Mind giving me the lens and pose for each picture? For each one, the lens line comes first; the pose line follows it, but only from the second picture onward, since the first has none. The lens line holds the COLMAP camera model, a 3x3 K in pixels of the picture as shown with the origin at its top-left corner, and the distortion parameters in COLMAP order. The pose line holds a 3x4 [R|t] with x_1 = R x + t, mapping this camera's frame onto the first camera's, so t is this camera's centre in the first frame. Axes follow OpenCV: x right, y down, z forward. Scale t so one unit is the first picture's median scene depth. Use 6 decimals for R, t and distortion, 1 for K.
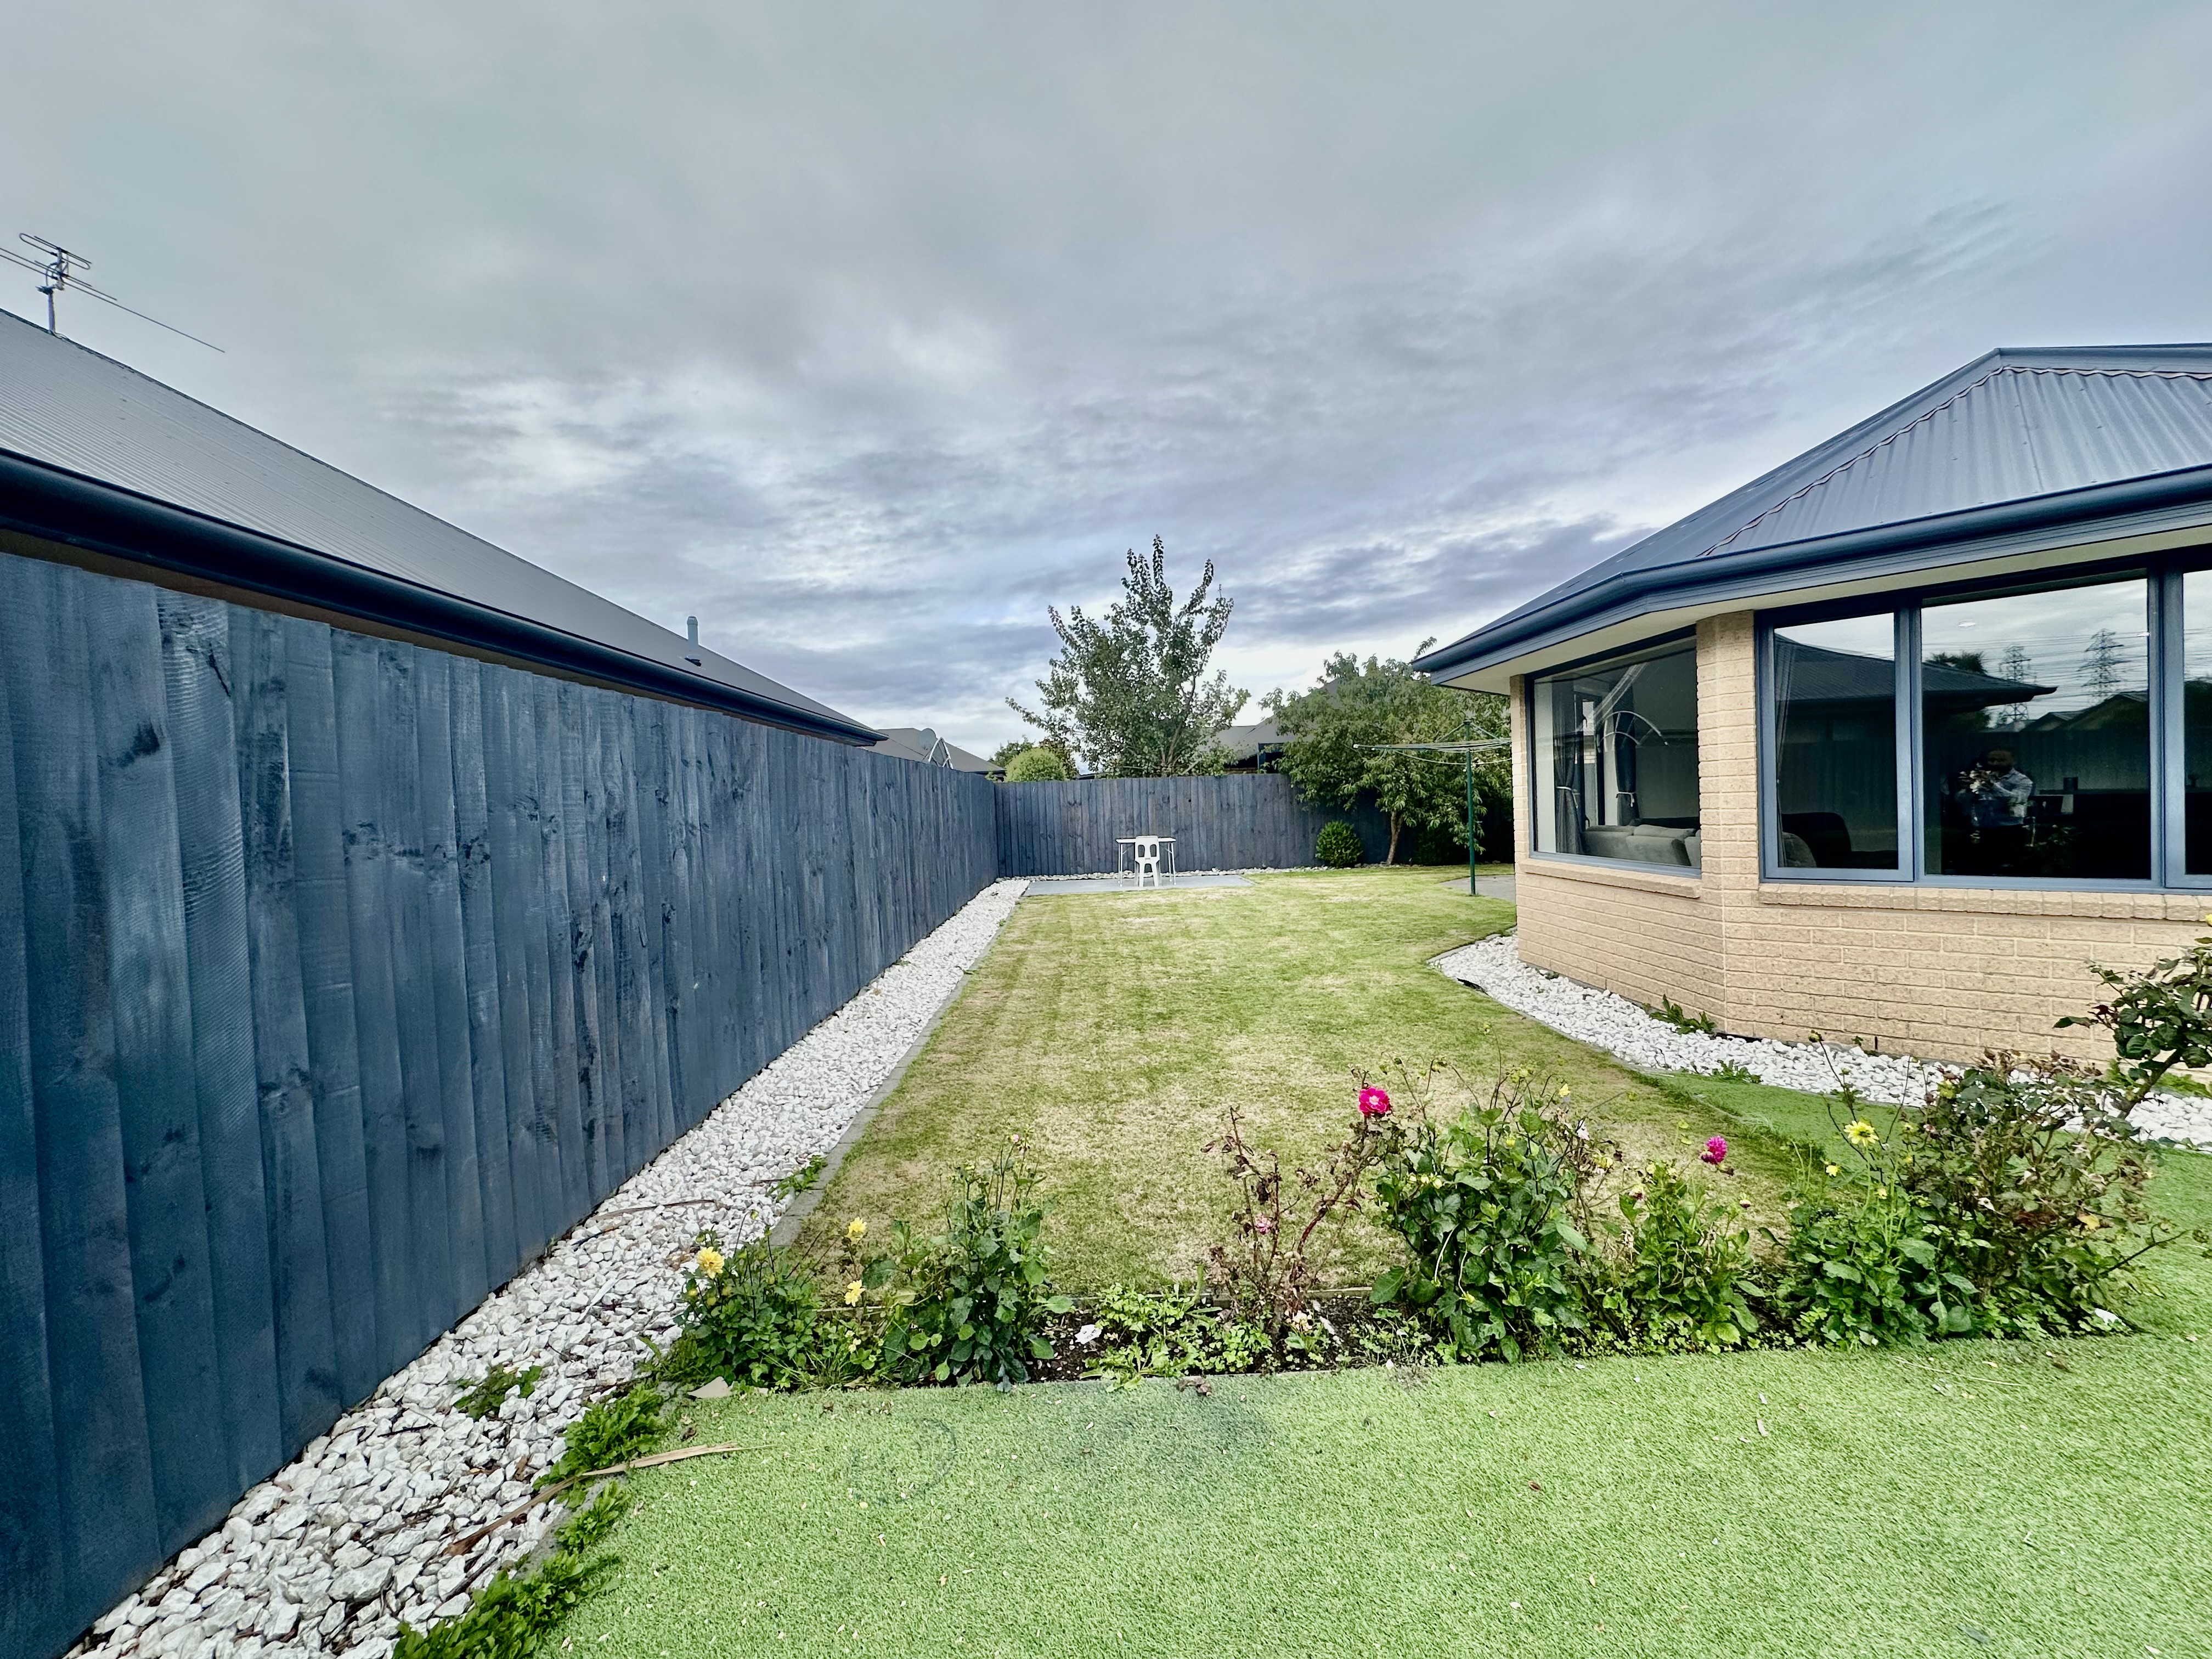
lens RADIAL K [[876.2, 0, 1106.0], [0, 876.2, 829.5], [0, 0, 1]] dist [0.002160, 0.000164]
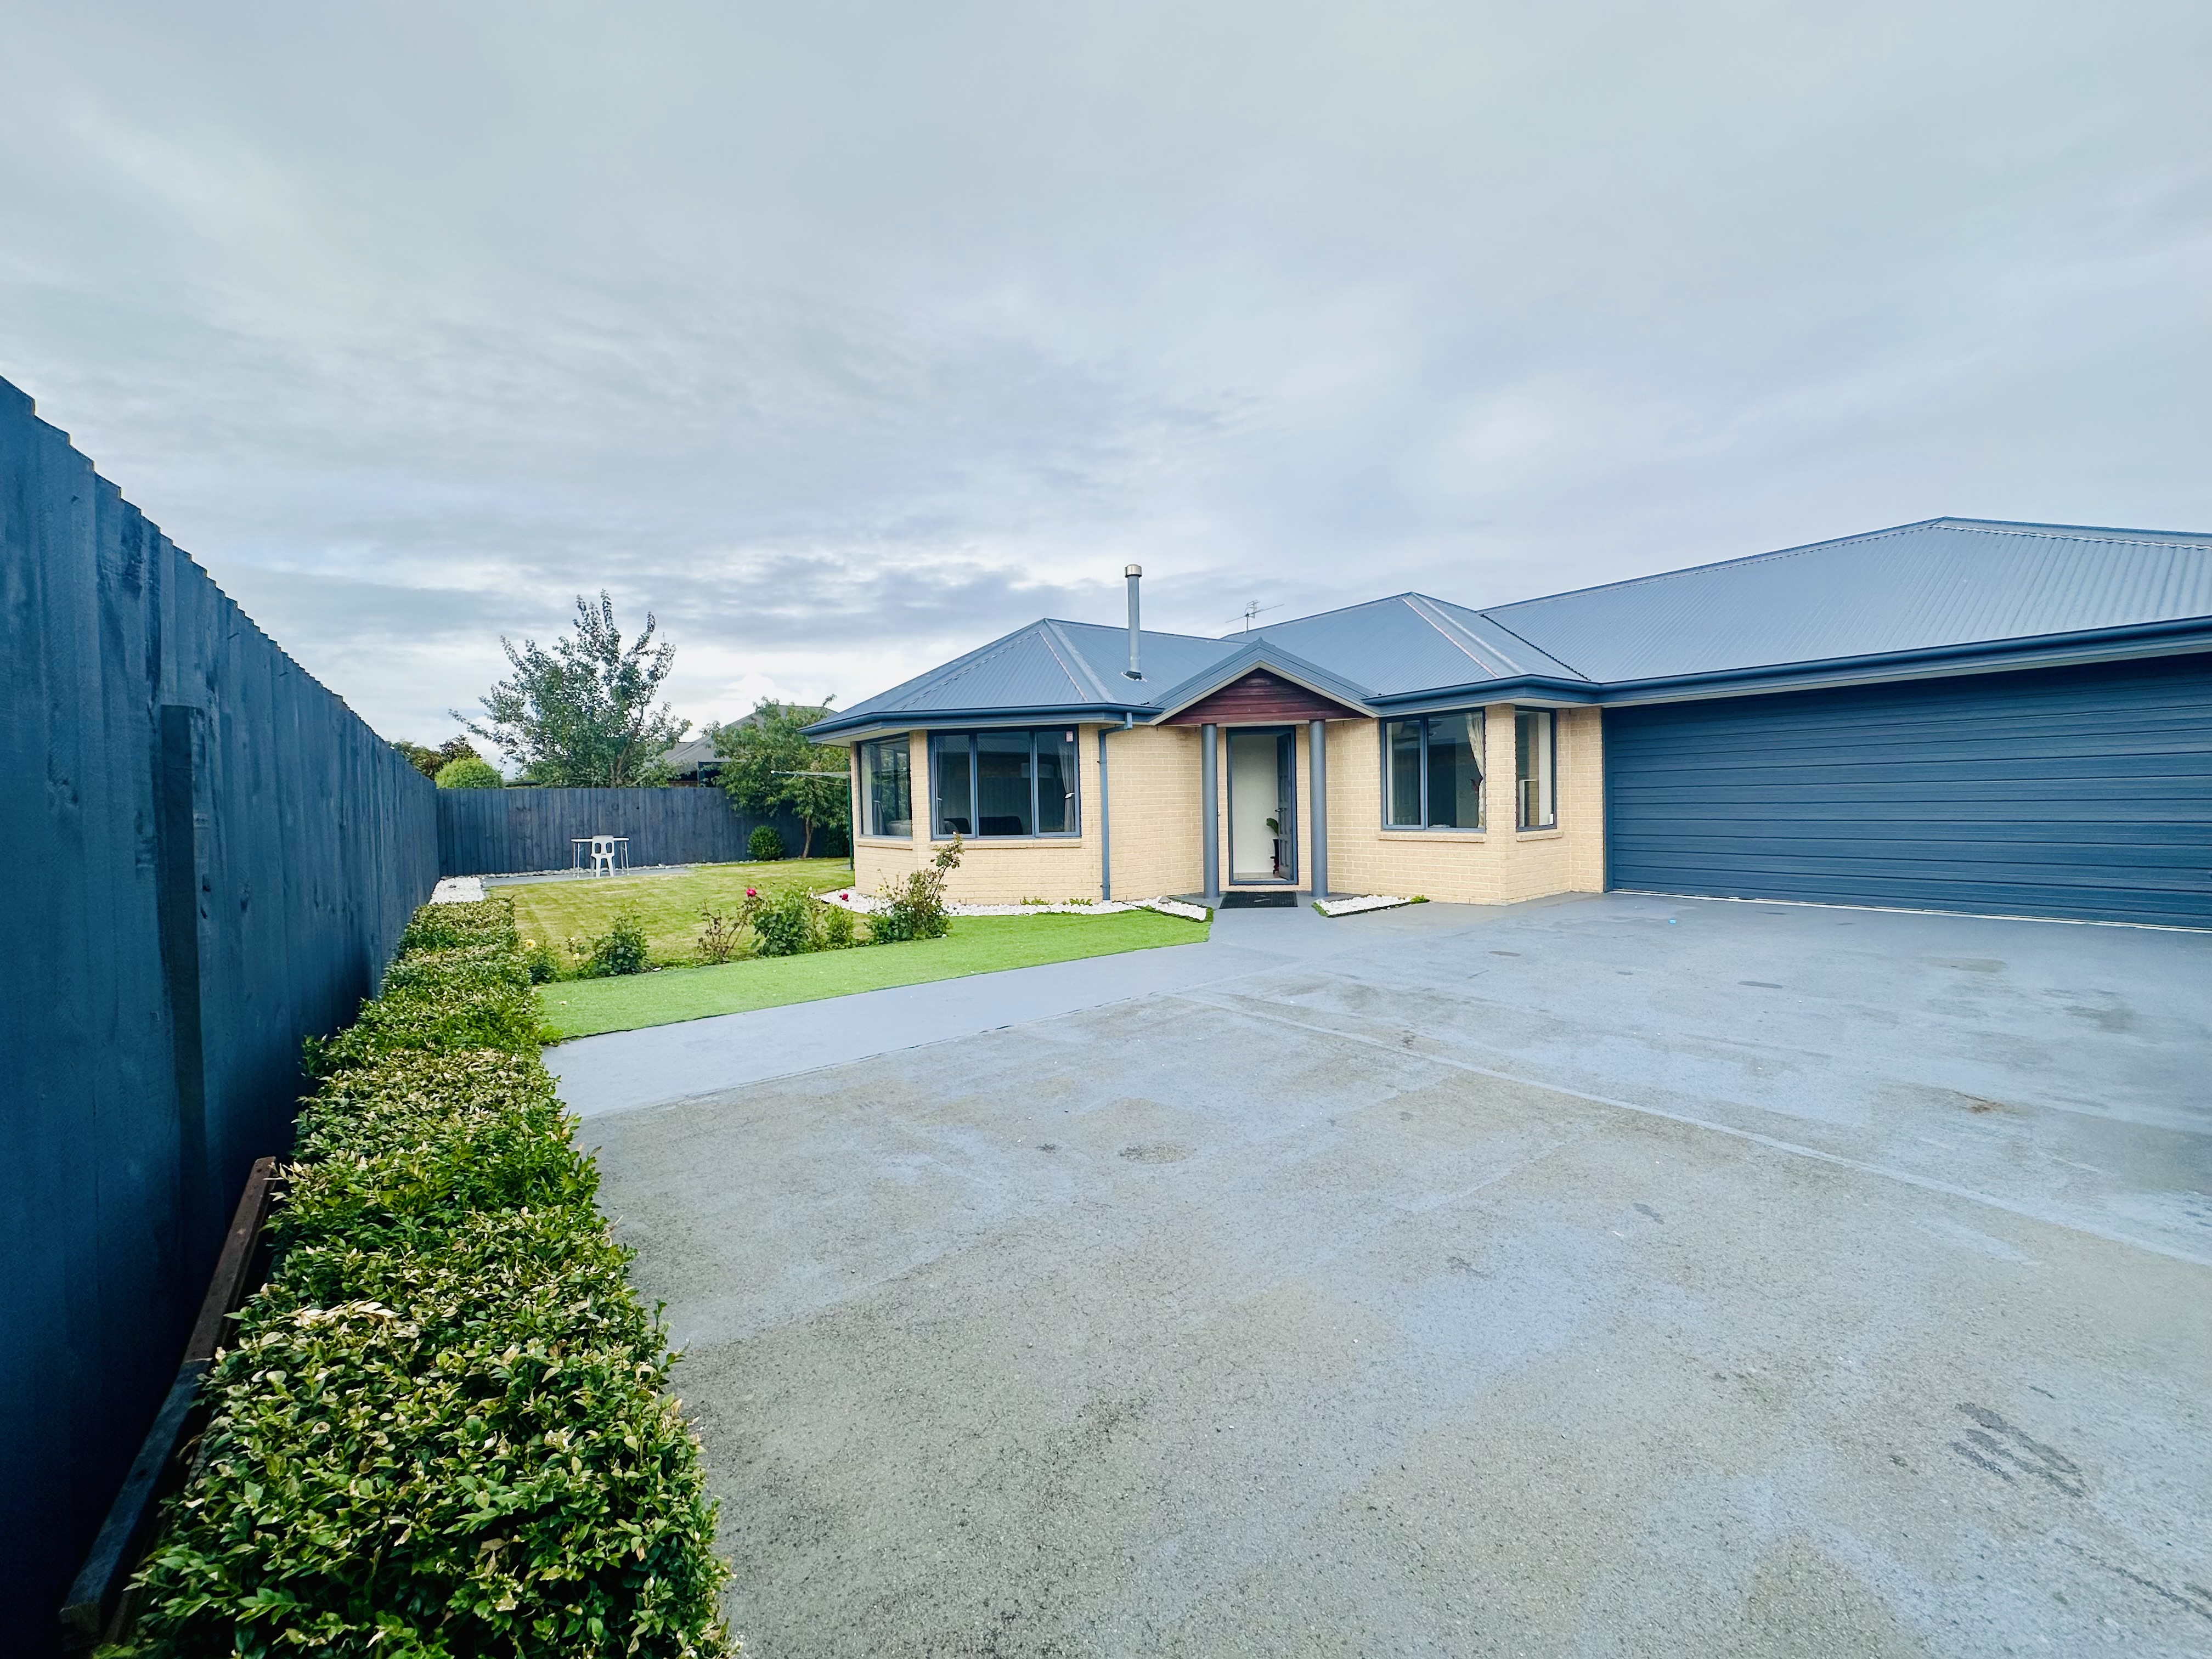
lens RADIAL K [[886.6, 0, 1106.0], [0, 886.6, 829.5], [0, 0, 1]] dist [-0.003377, -0.000199]
pose [[0.819428, -0.001567, 0.573179, -0.073482], [0.010579, 0.999867, -0.012391, 0.017869], [-0.573084, 0.016217, 0.819336, -0.358959]]
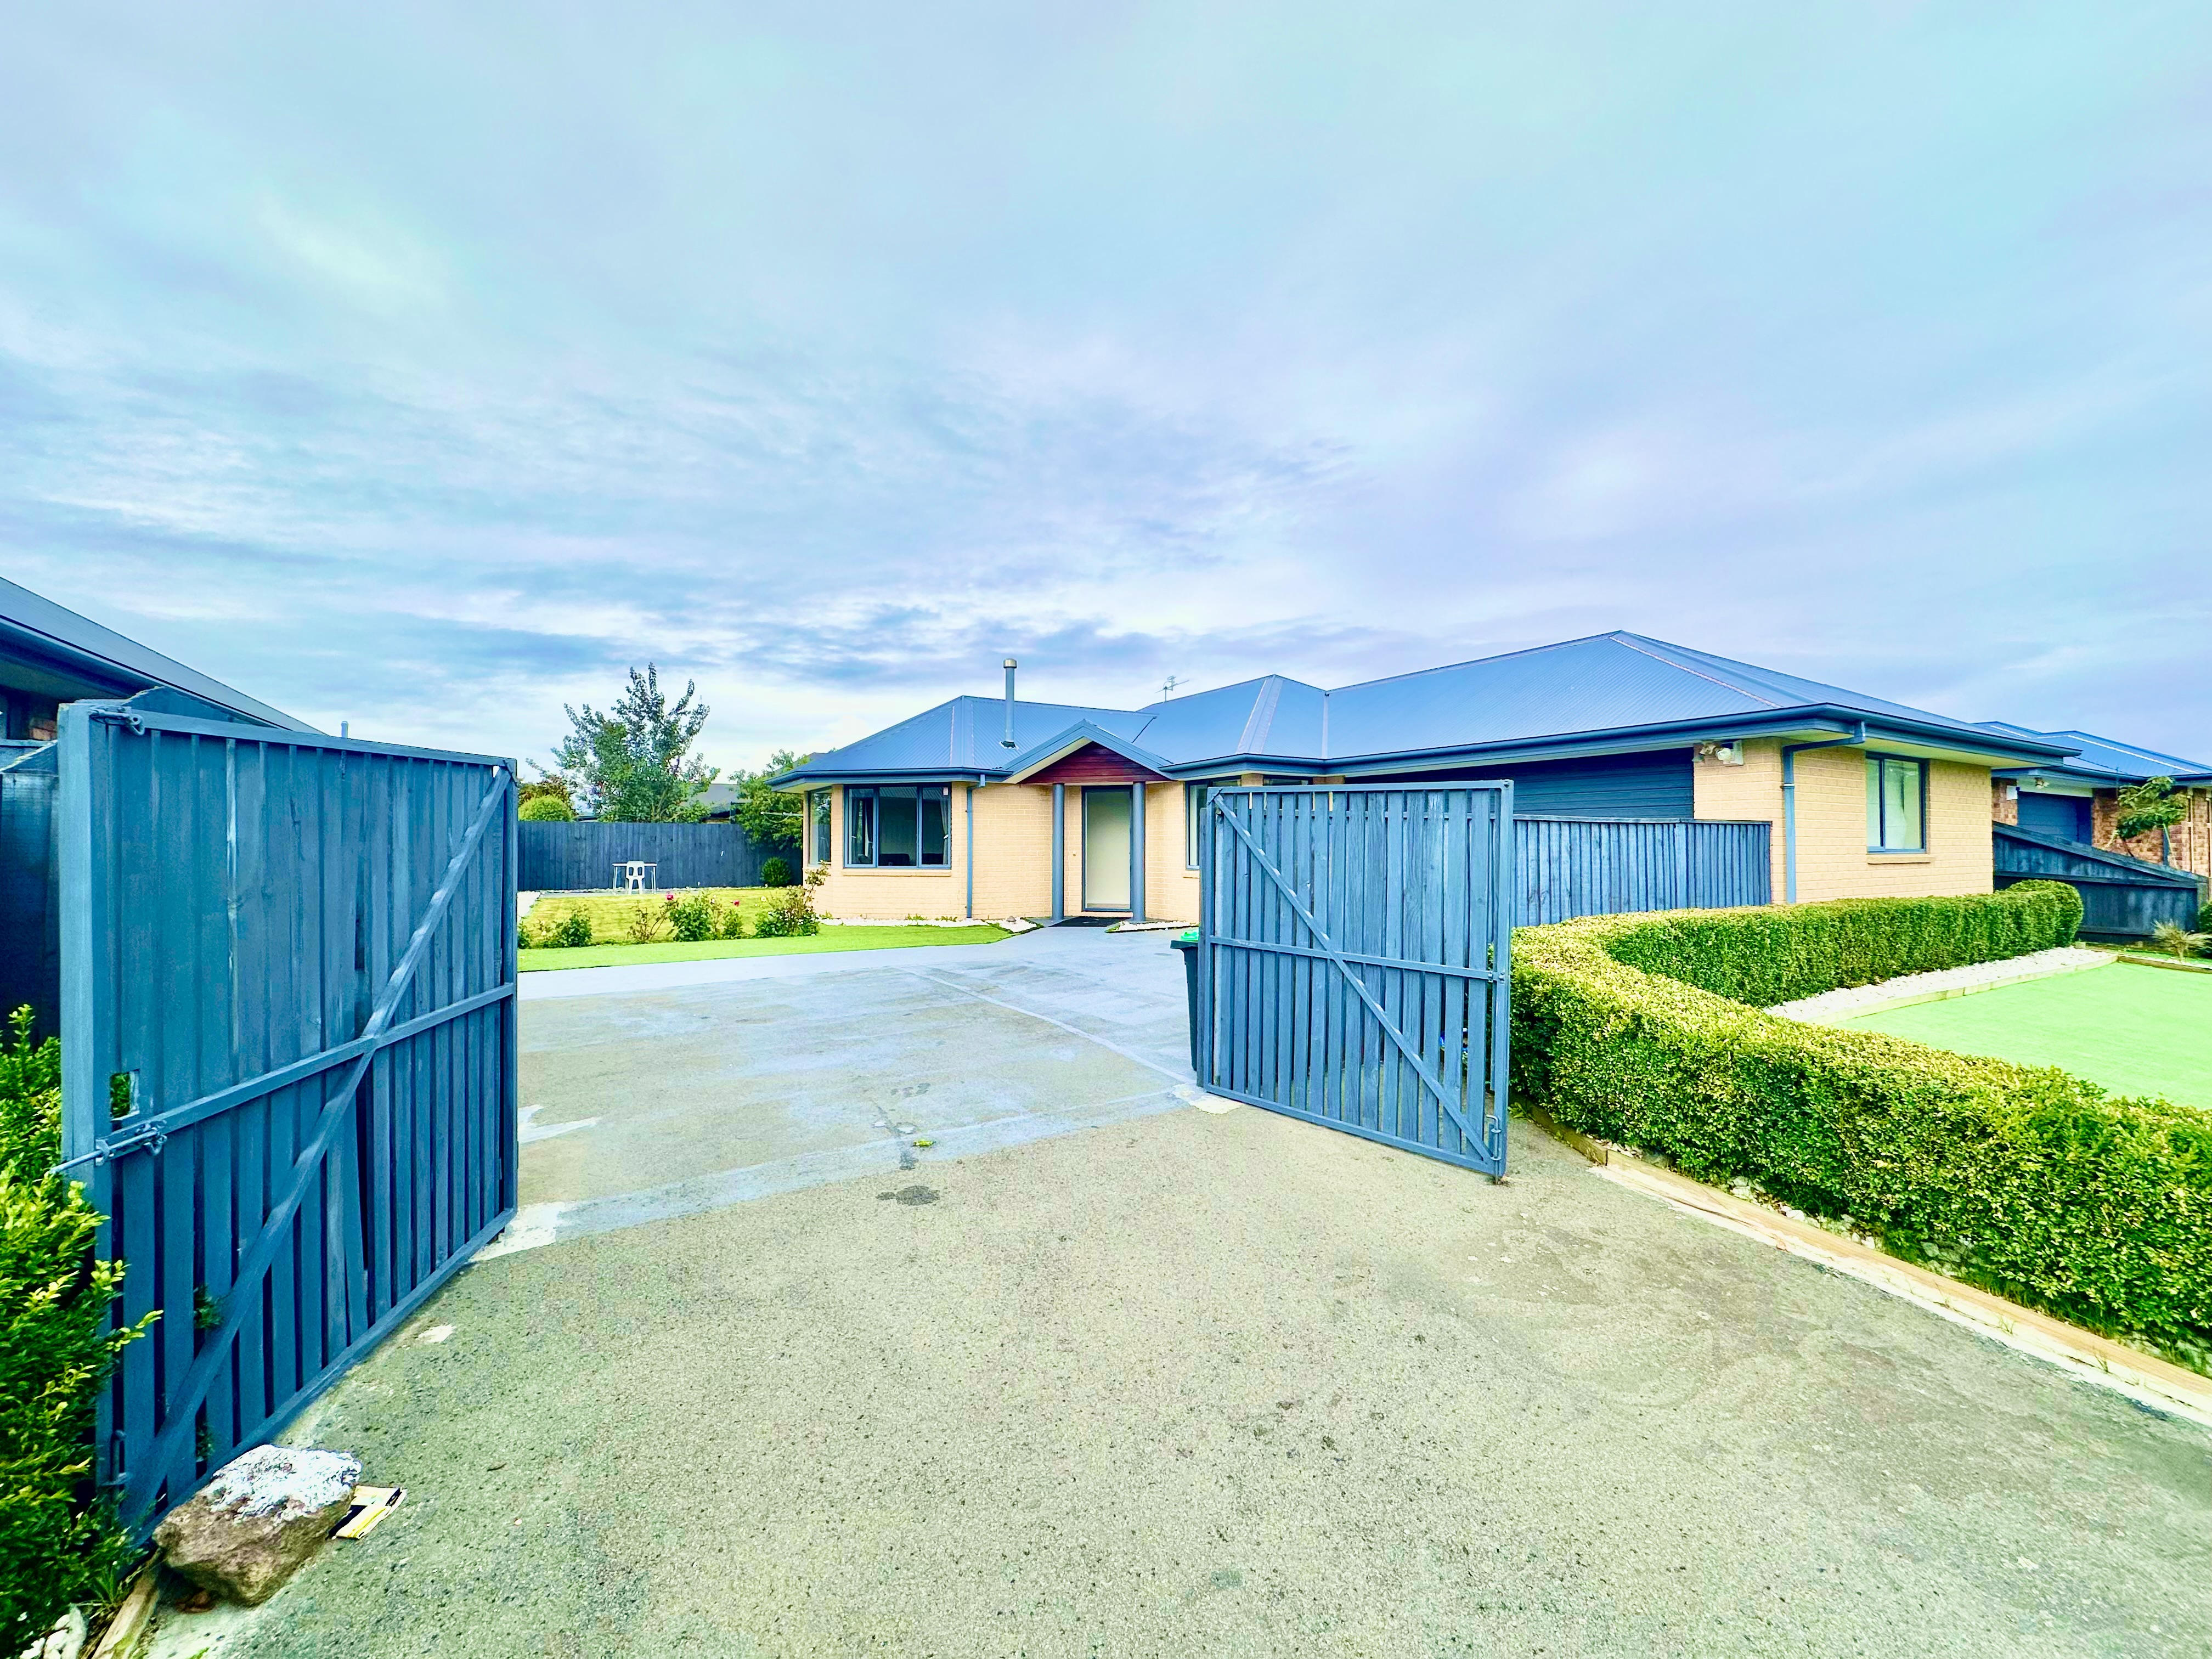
lens RADIAL K [[892.4, 0, 1106.0], [0, 892.4, 829.5], [0, 0, 1]] dist [0.001073, 0.000051]
pose [[0.869838, 0.046223, 0.491168, -0.005920], [-0.017896, 0.997902, -0.062218, 0.028288], [-0.493013, 0.045329, 0.868840, -0.633724]]
